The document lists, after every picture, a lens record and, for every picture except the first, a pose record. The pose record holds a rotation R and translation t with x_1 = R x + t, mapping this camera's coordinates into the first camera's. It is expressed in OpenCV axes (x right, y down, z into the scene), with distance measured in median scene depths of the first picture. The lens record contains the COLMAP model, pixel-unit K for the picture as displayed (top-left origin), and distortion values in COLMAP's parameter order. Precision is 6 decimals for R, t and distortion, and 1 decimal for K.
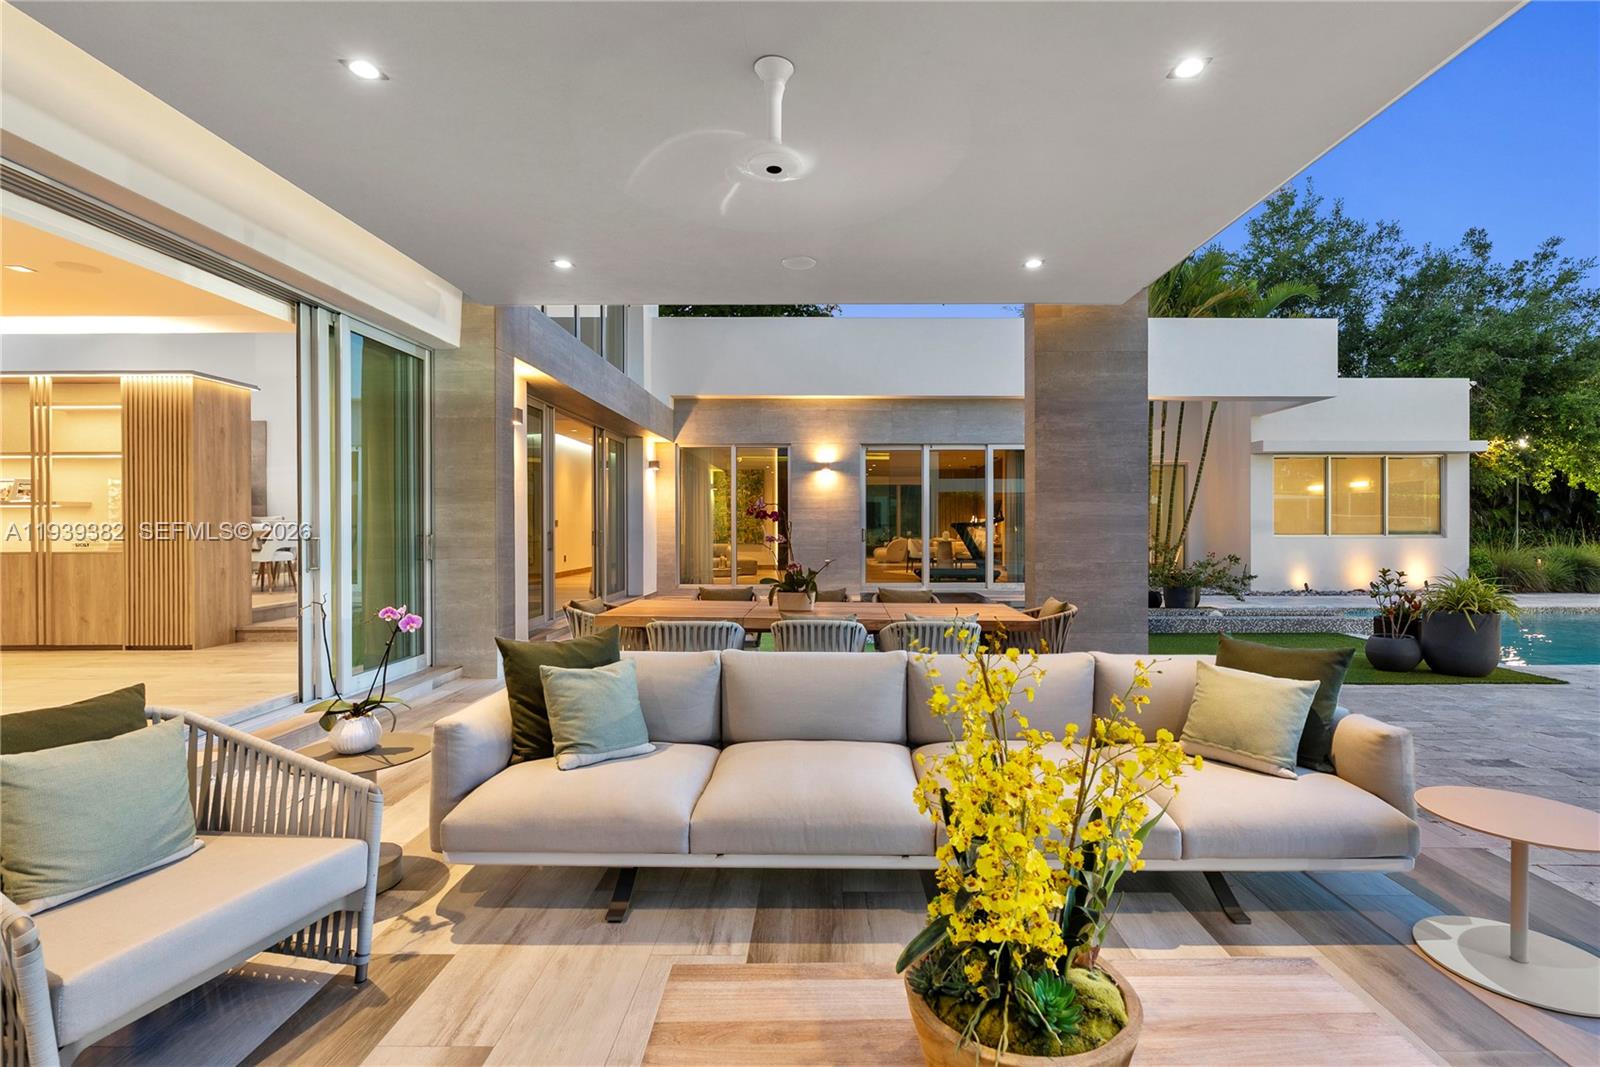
lens RADIAL K [[729.6, 0, 800.0], [0, 729.6, 533.5], [0, 0, 1]] dist [-0.002360, -0.000203]
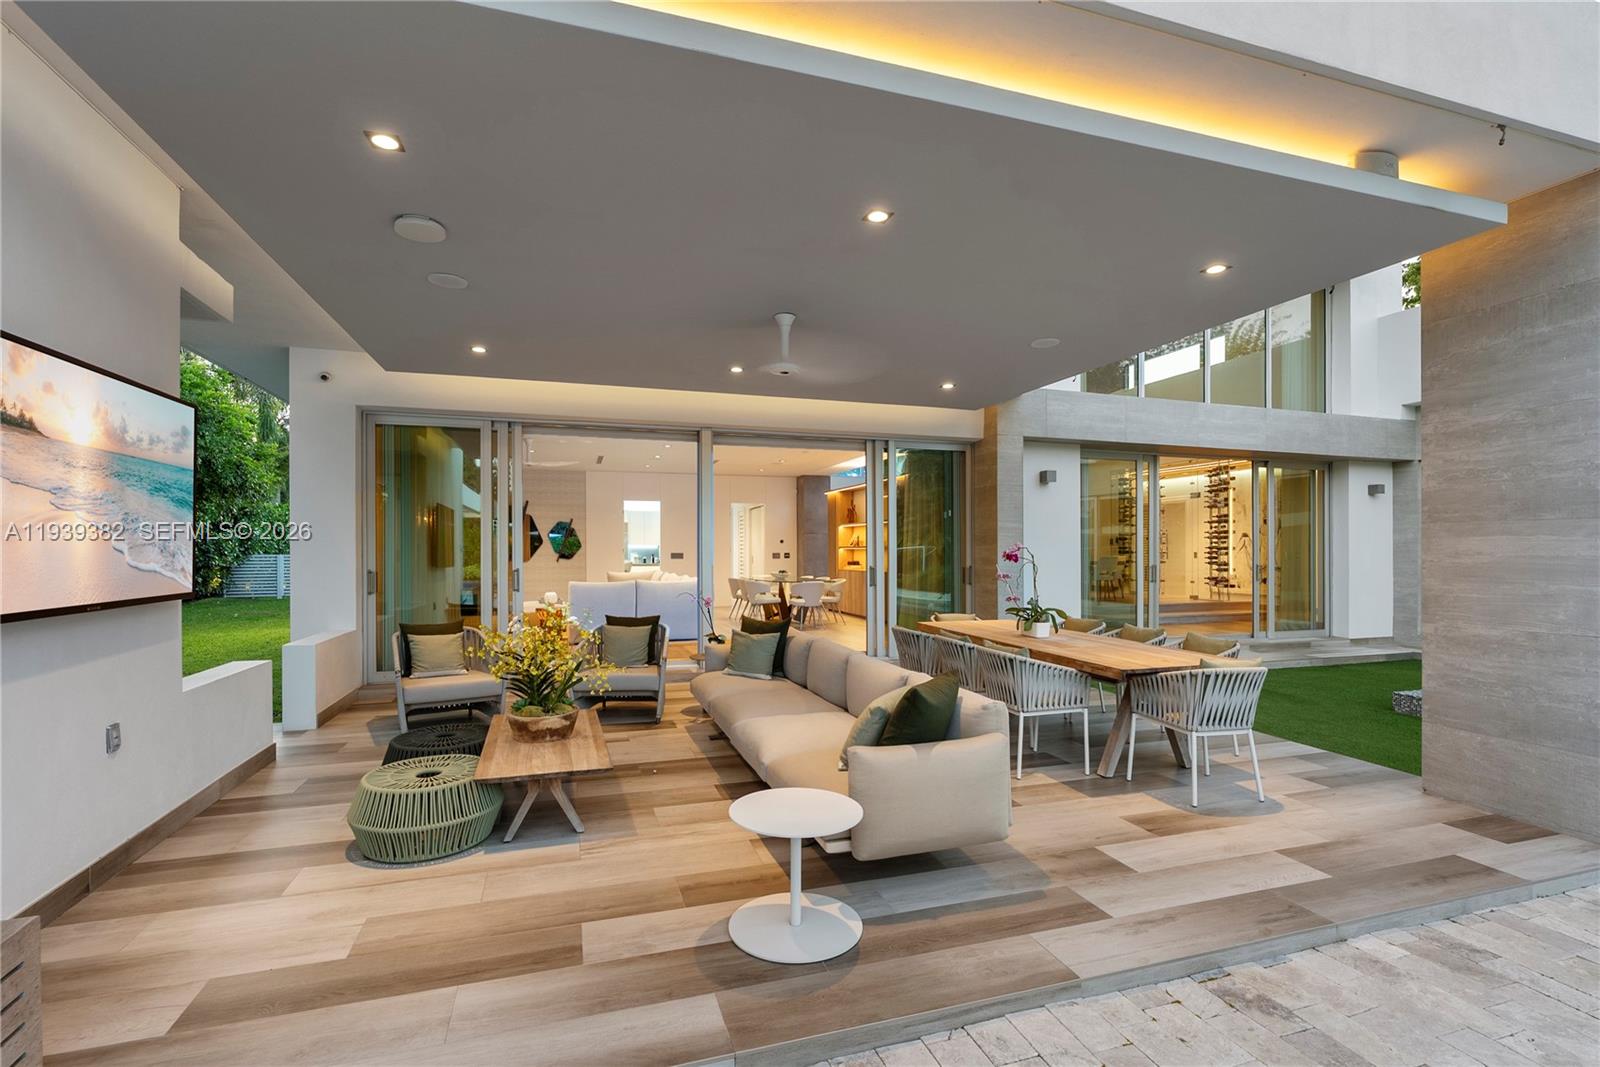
lens RADIAL K [[733.3, 0, 803.2], [0, 733.3, 553.9], [0, 0, 1]] dist [-0.002218, 0.000364]
pose [[0.331298, -0.001071, -0.943526, 0.337968], [-0.011700, 0.999918, -0.005243, -0.006949], [0.943454, 0.012776, 0.331258, 0.084589]]
